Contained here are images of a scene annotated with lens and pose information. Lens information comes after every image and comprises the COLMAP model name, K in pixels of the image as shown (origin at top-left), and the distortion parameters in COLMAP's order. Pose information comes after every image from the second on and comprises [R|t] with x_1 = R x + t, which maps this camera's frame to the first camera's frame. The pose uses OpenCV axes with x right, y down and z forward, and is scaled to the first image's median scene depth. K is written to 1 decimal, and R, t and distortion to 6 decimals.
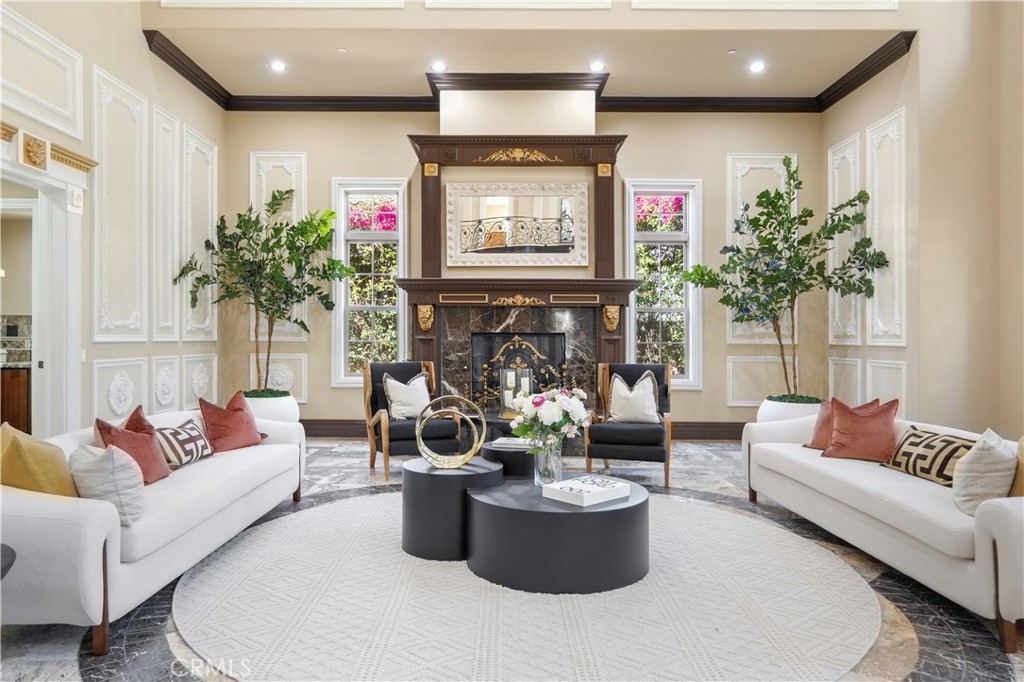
lens RADIAL K [[677.2, 0, 508.6], [0, 677.2, 336.8], [0, 0, 1]] dist [0.001838, -0.000337]
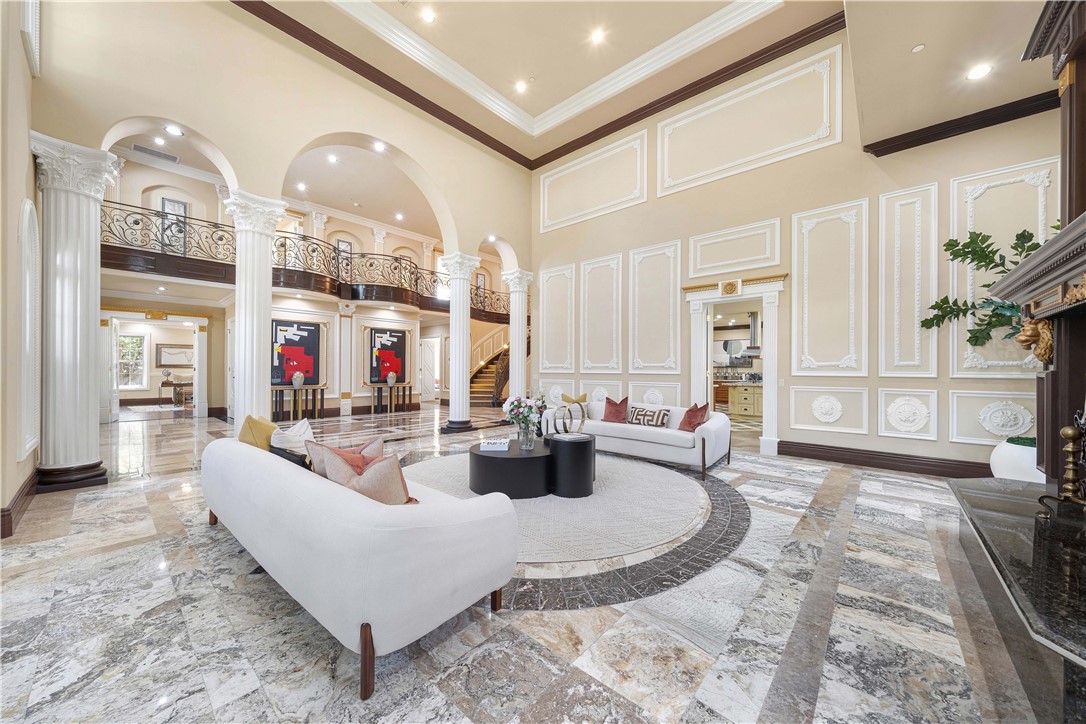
lens RADIAL K [[387.1, 0, 539.3], [0, 387.1, 368.4], [0, 0, 1]] dist [0.000087, 0.000048]
pose [[-0.668401, -0.011703, -0.743709, 0.423876], [-0.008702, 0.999931, -0.007914, 0.002602], [0.743750, 0.001182, -0.668457, 0.908605]]
